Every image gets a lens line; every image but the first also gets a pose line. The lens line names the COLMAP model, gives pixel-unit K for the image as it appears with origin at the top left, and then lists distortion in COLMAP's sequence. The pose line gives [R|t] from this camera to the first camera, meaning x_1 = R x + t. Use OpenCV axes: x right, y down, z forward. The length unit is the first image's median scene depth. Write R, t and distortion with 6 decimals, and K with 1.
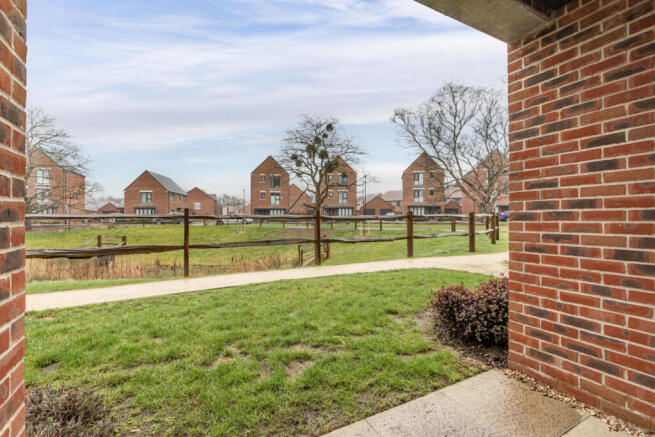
lens RADIAL K [[296.7, 0, 329.4], [0, 296.7, 219.4], [0, 0, 1]] dist [-0.000903, -0.000165]
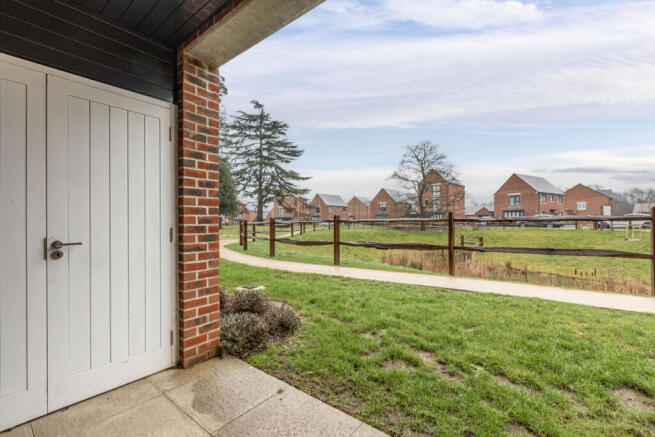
lens RADIAL K [[296.7, 0, 329.4], [0, 296.7, 219.4], [0, 0, 1]] dist [-0.000903, -0.000165]
pose [[0.380615, -0.010001, -0.924680, 0.086752], [0.001558, 0.999947, -0.010174, 0.000158], [0.924732, 0.002431, 0.380610, 0.044485]]
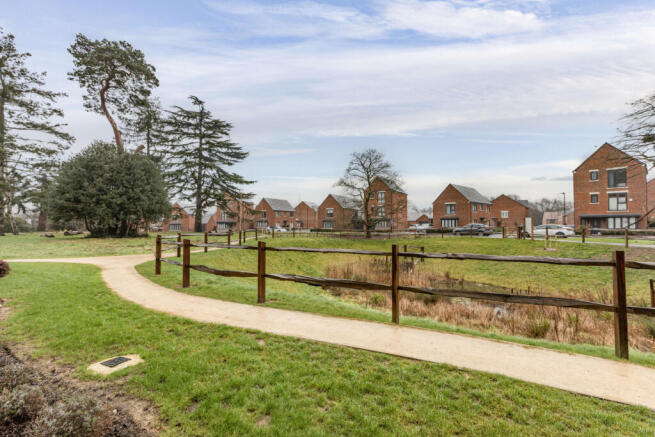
lens RADIAL K [[287.3, 0, 334.9], [0, 287.3, 217.4], [0, 0, 1]] dist [0.000417, 0.000046]
pose [[0.543887, -0.015492, -0.839015, 0.036457], [-0.002274, 0.999799, -0.019935, -0.025188], [0.839155, 0.012750, 0.543742, 0.093876]]
